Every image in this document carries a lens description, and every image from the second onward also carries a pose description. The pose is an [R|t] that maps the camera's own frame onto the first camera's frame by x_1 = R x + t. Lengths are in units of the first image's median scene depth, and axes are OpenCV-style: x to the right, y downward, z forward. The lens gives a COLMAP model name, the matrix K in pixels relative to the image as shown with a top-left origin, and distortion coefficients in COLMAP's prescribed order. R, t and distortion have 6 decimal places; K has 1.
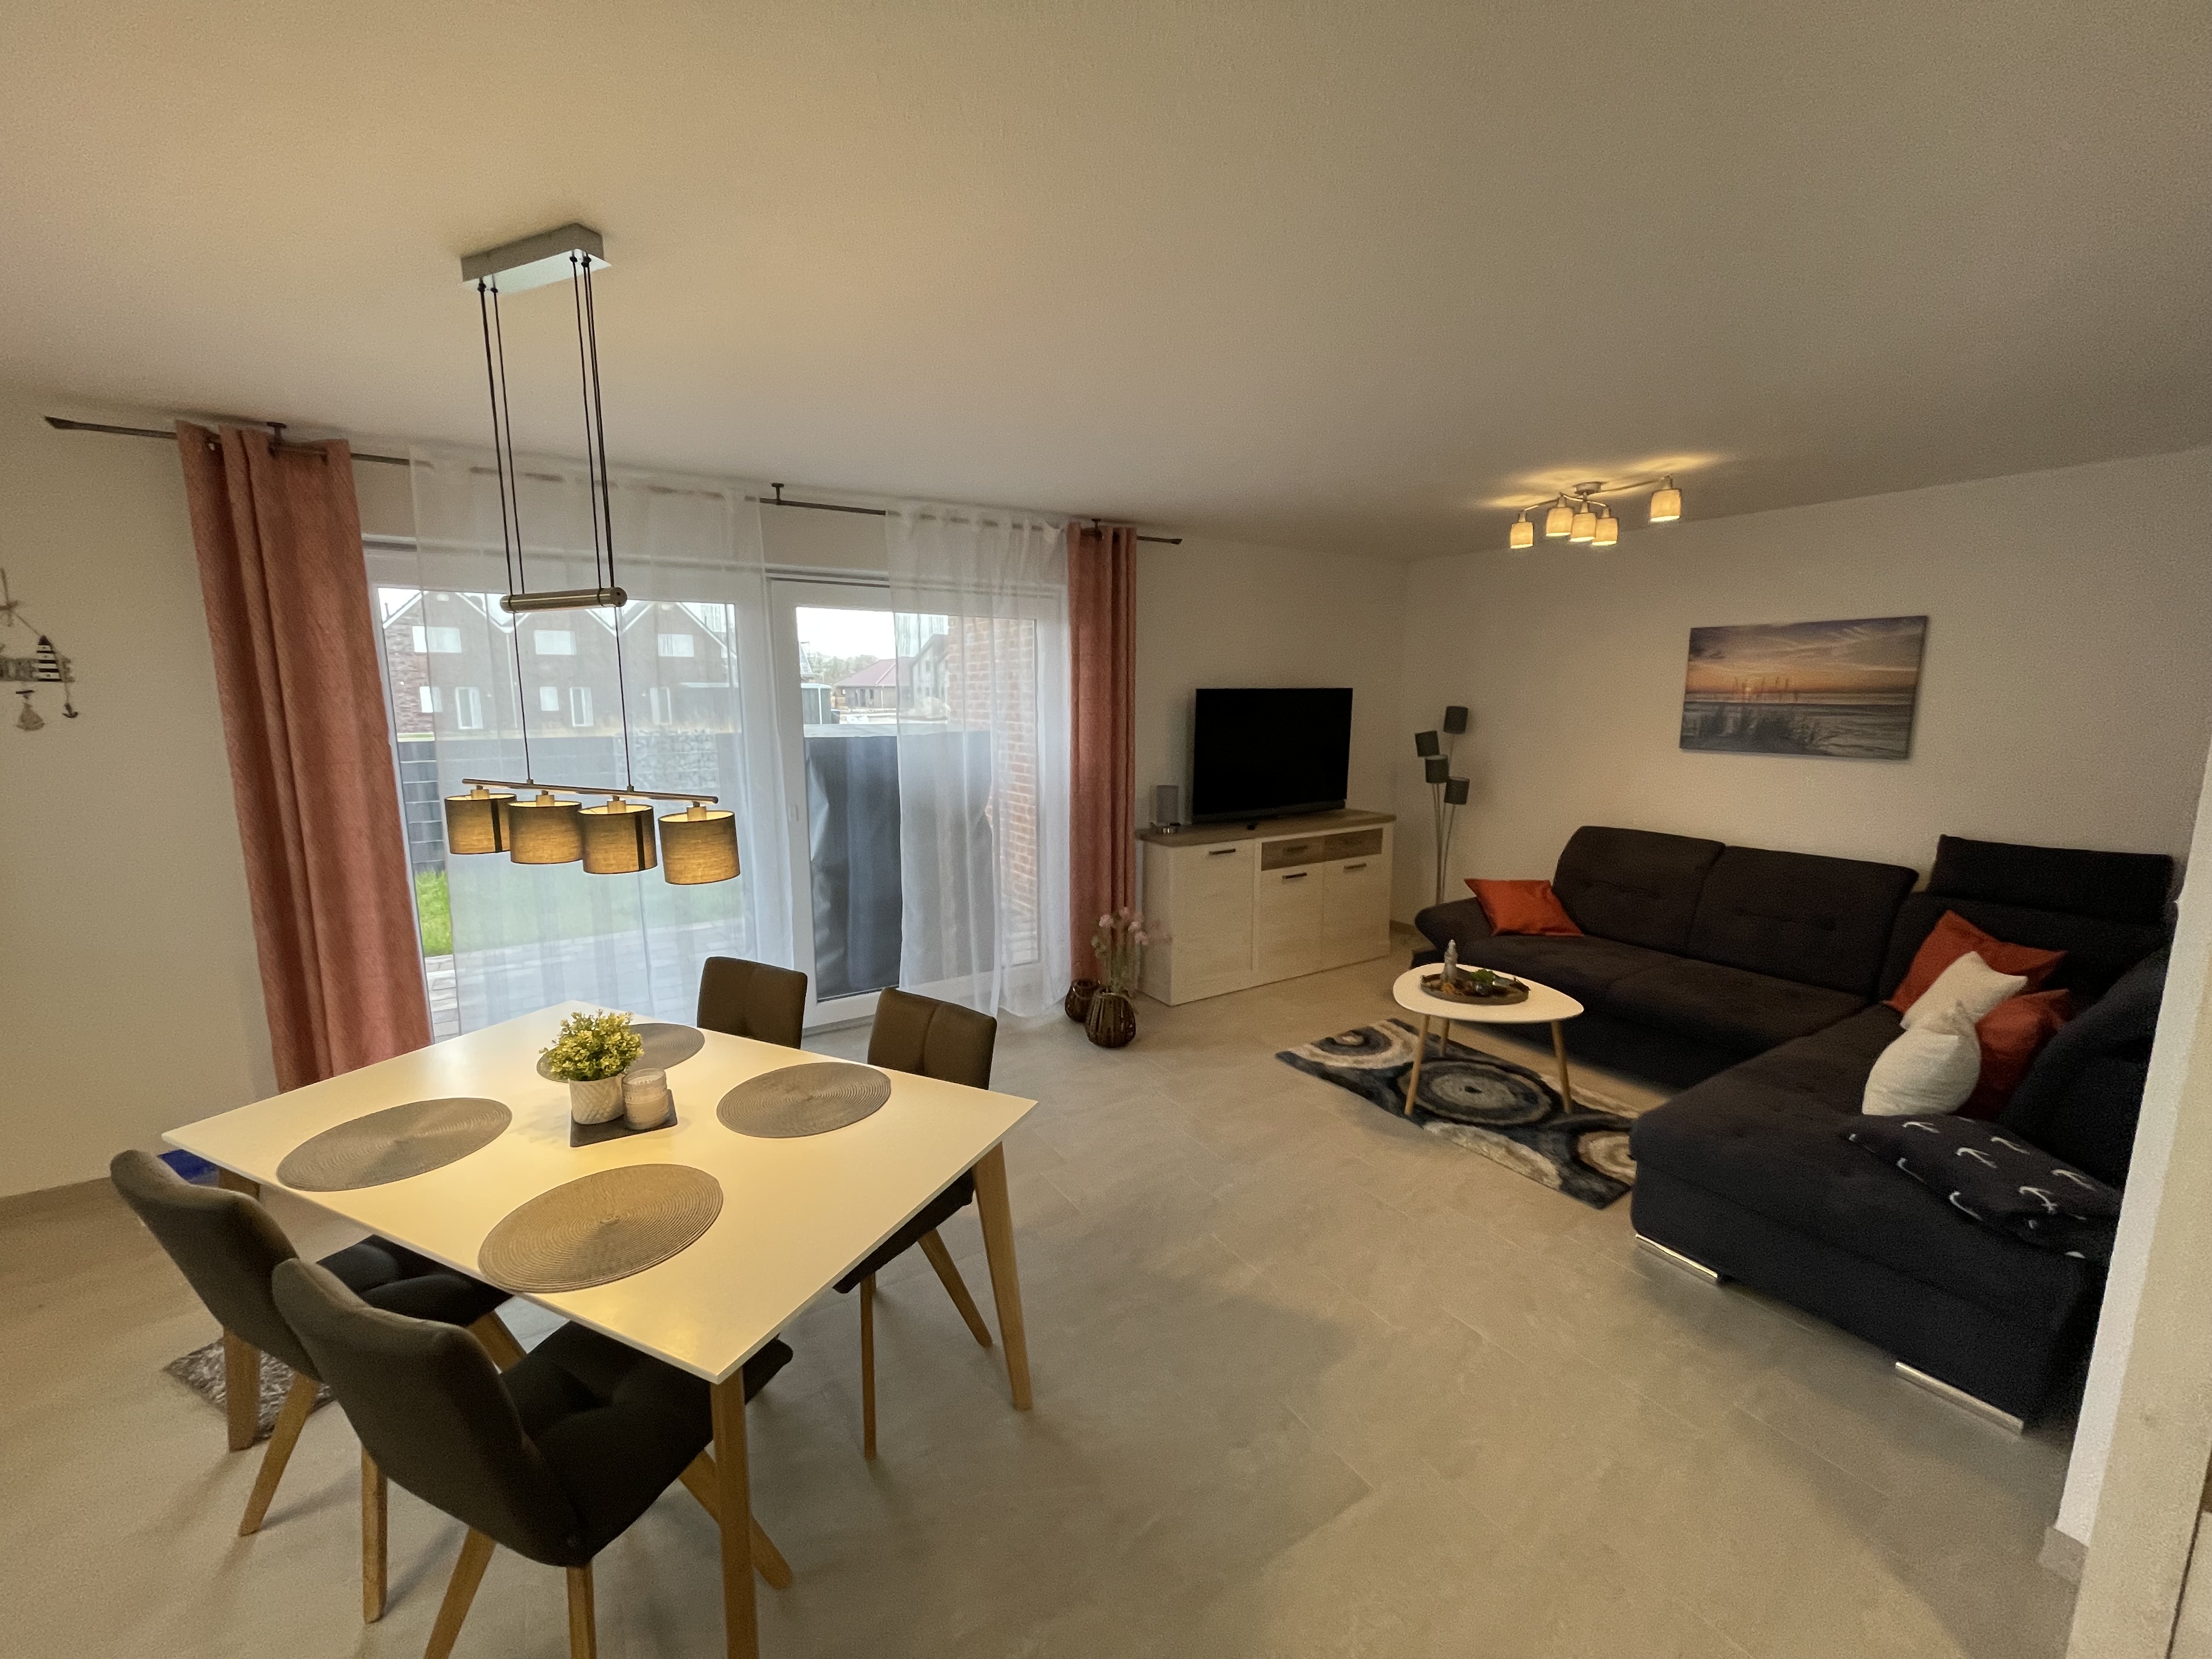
lens RADIAL K [[889.3, 0, 1103.3], [0, 889.3, 833.4], [0, 0, 1]] dist [-0.004305, 0.001517]
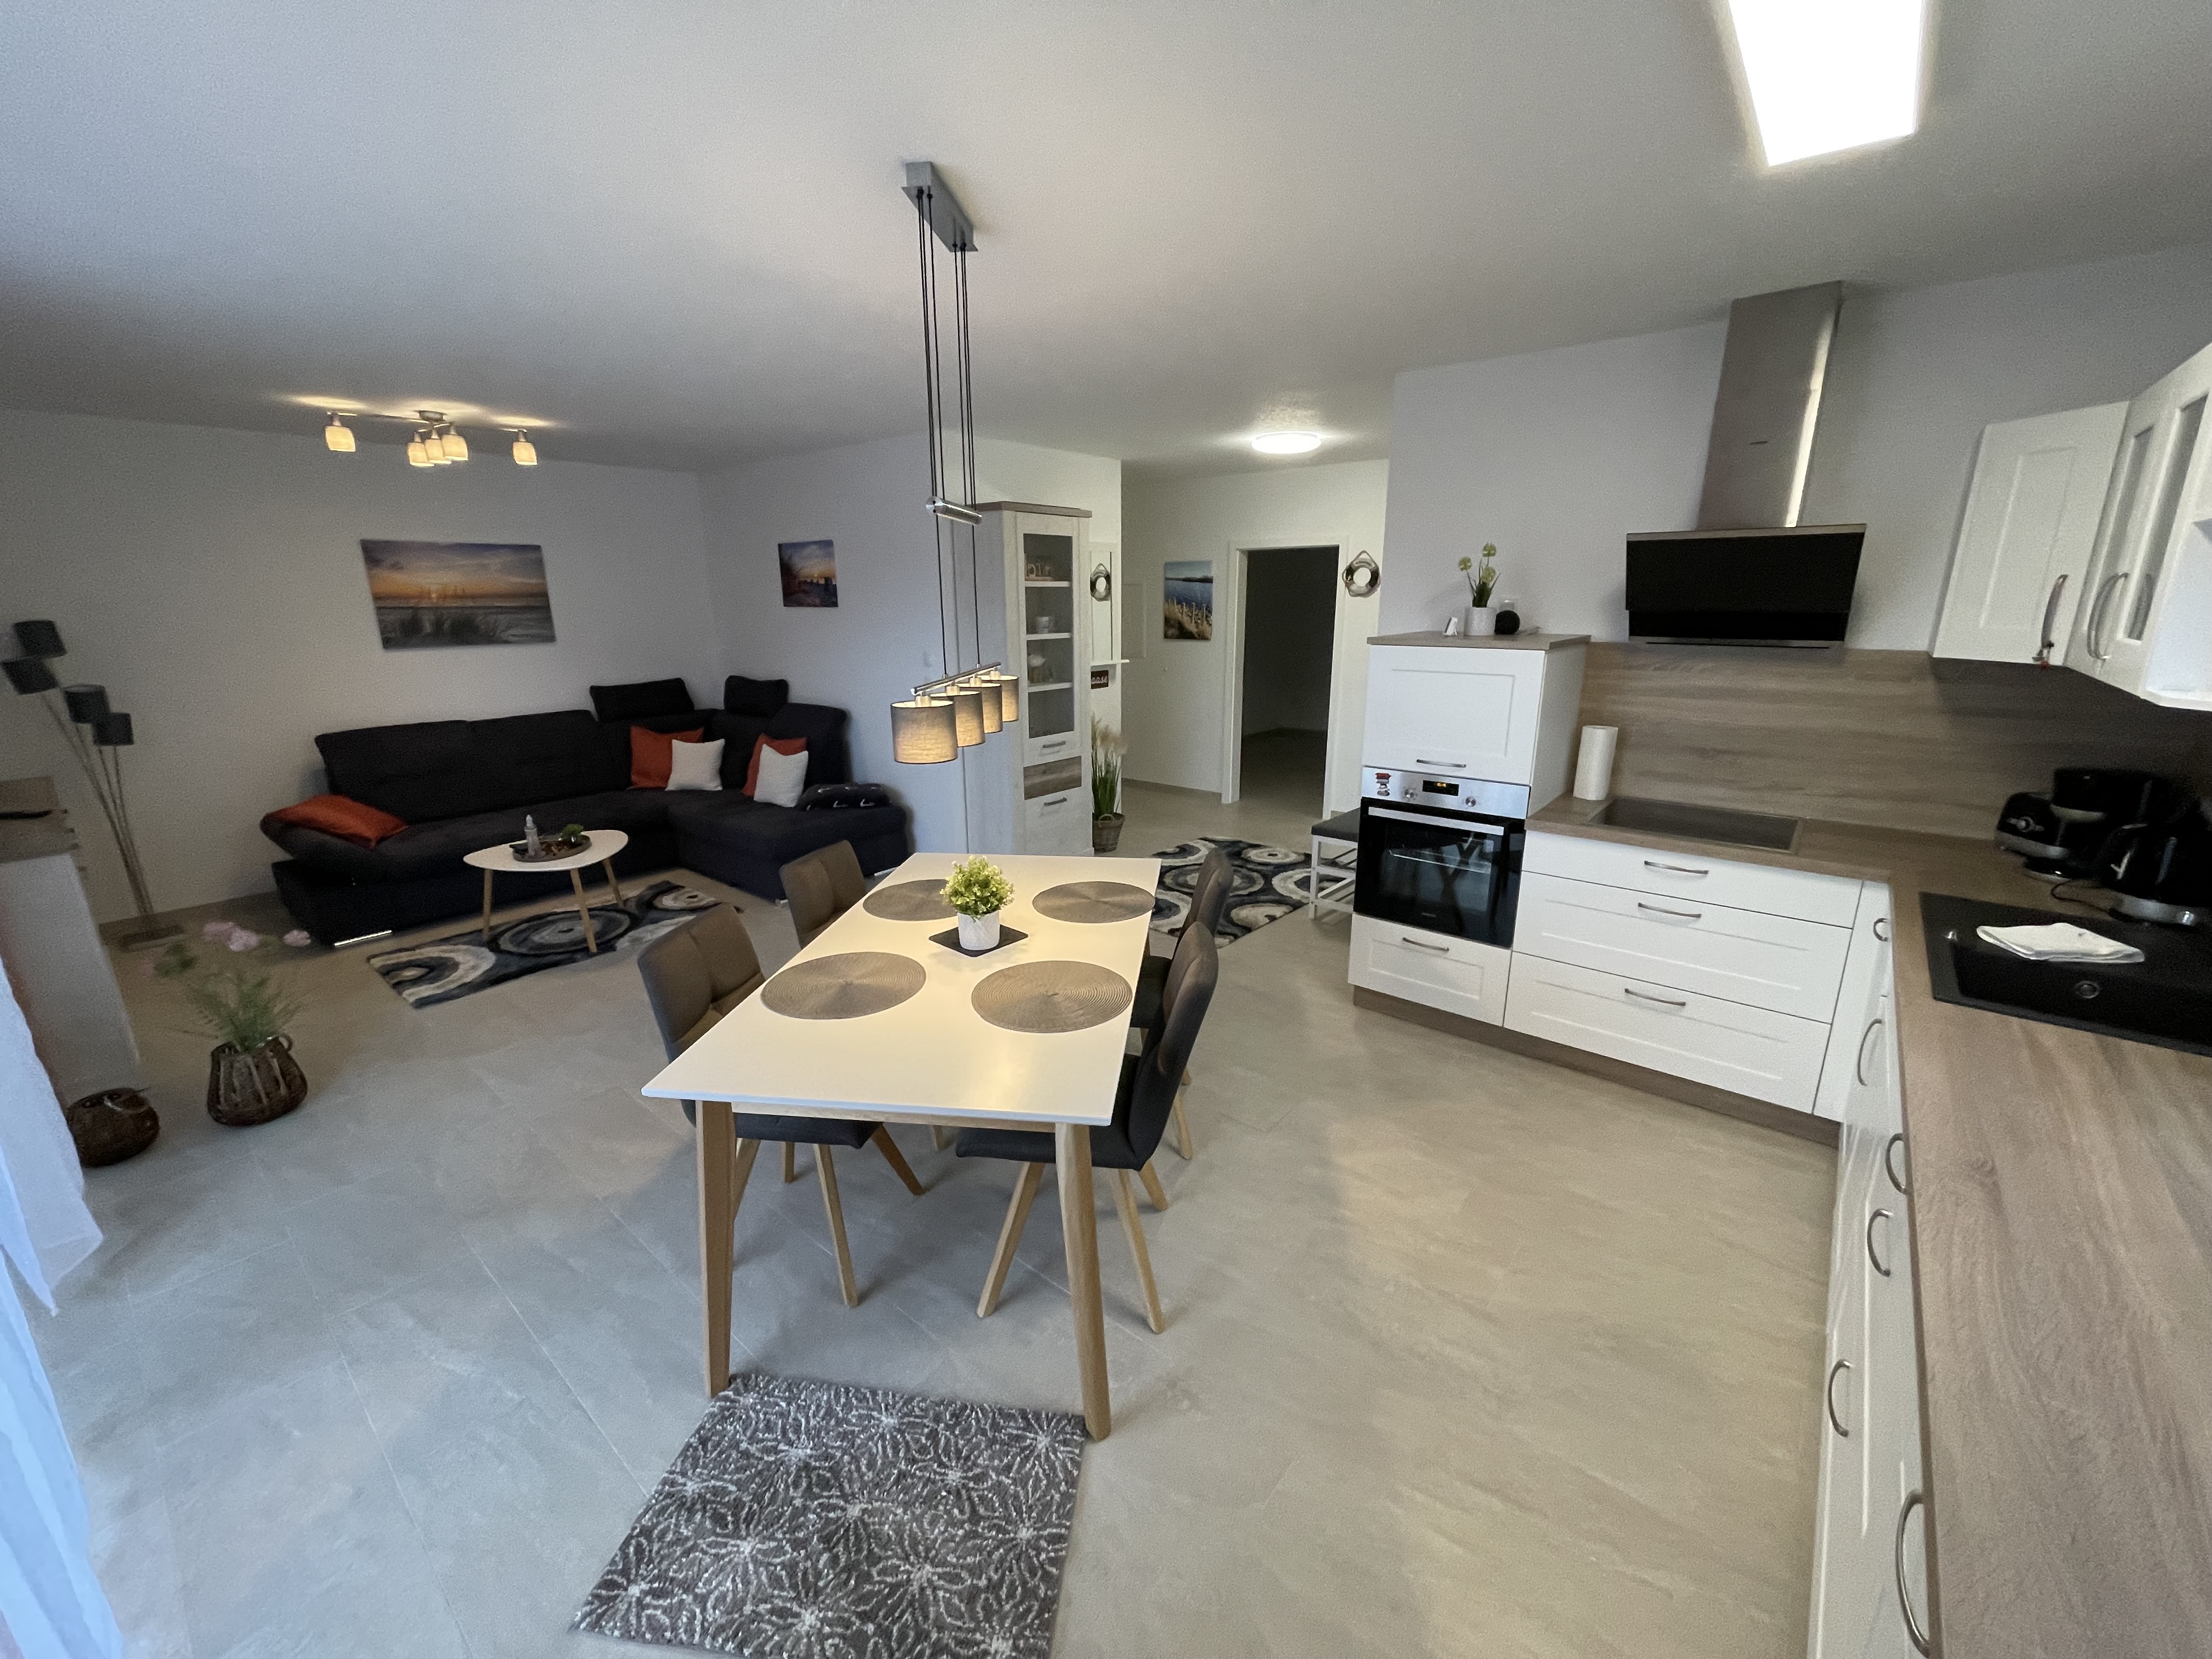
lens RADIAL K [[889.3, 0, 1106.9], [0, 889.3, 827.8], [0, 0, 1]] dist [-0.004305, 0.001517]
pose [[-0.308952, -0.238806, 0.920609, -0.832817], [0.161078, 0.940842, 0.298112, -0.079476], [-0.937338, 0.240392, -0.252208, 0.542831]]
